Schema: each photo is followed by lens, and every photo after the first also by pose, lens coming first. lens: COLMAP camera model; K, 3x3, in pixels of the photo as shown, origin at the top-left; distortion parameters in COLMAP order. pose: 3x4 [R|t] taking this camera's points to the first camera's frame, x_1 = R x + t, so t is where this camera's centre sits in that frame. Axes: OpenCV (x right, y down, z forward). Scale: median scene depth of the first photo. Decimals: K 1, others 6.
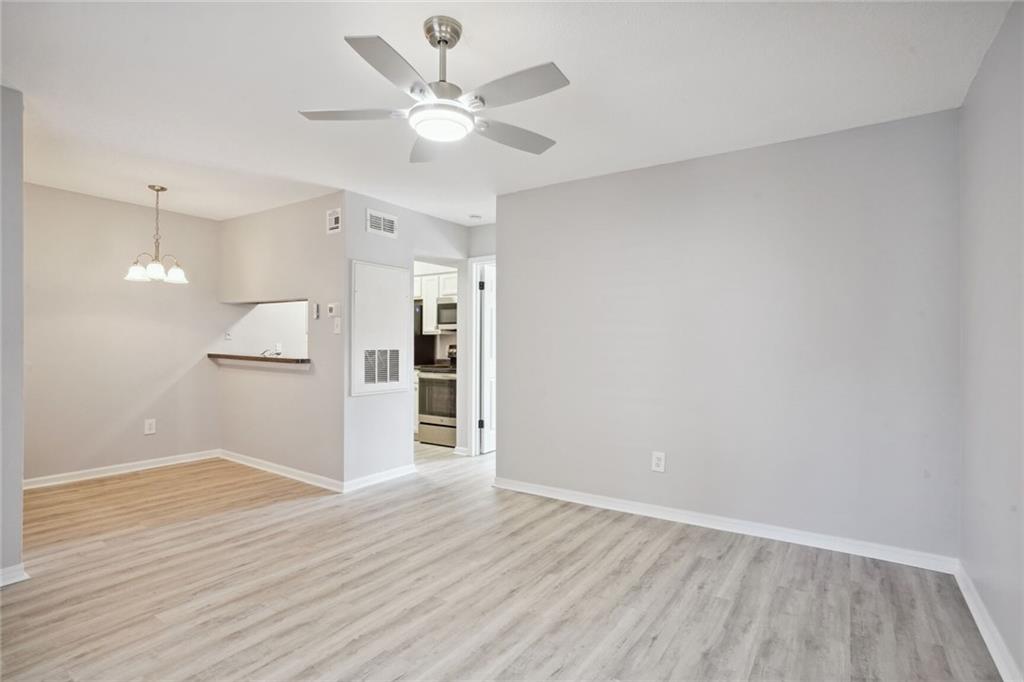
lens RADIAL K [[499.2, 0, 509.8], [0, 499.2, 347.1], [0, 0, 1]] dist [-0.032903, 0.023036]
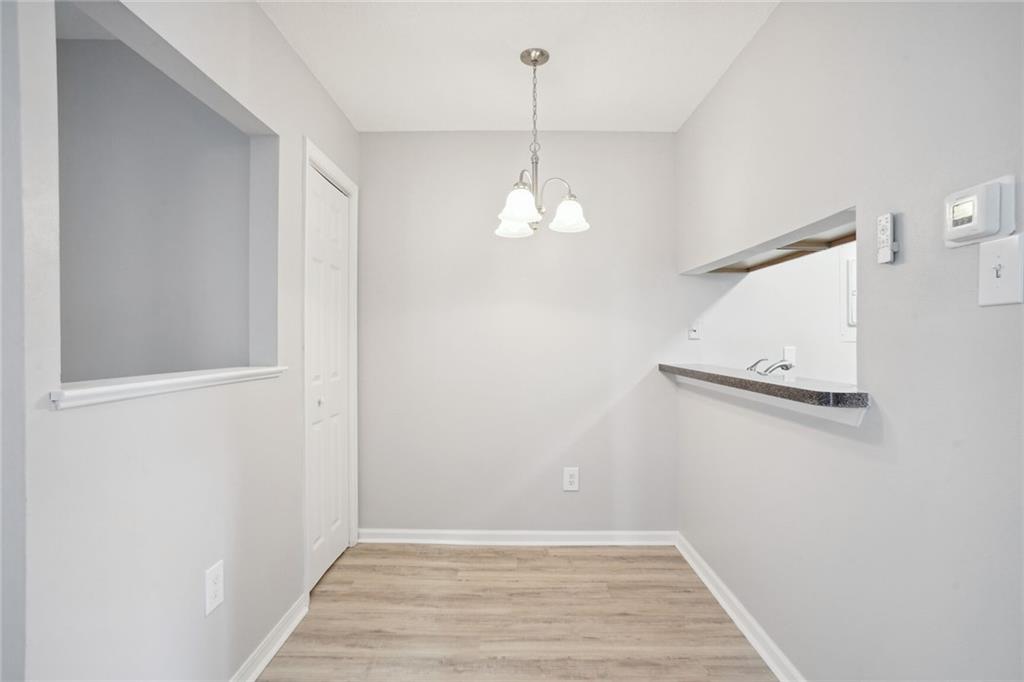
lens RADIAL K [[486.1, 0, 516.4], [0, 486.1, 340.9], [0, 0, 1]] dist [-0.004014, 0.000322]
pose [[0.543757, -0.009154, -0.839193, -0.255134], [-0.006015, 0.999872, -0.014804, -0.004594], [0.839221, 0.013098, 0.543632, 0.624458]]
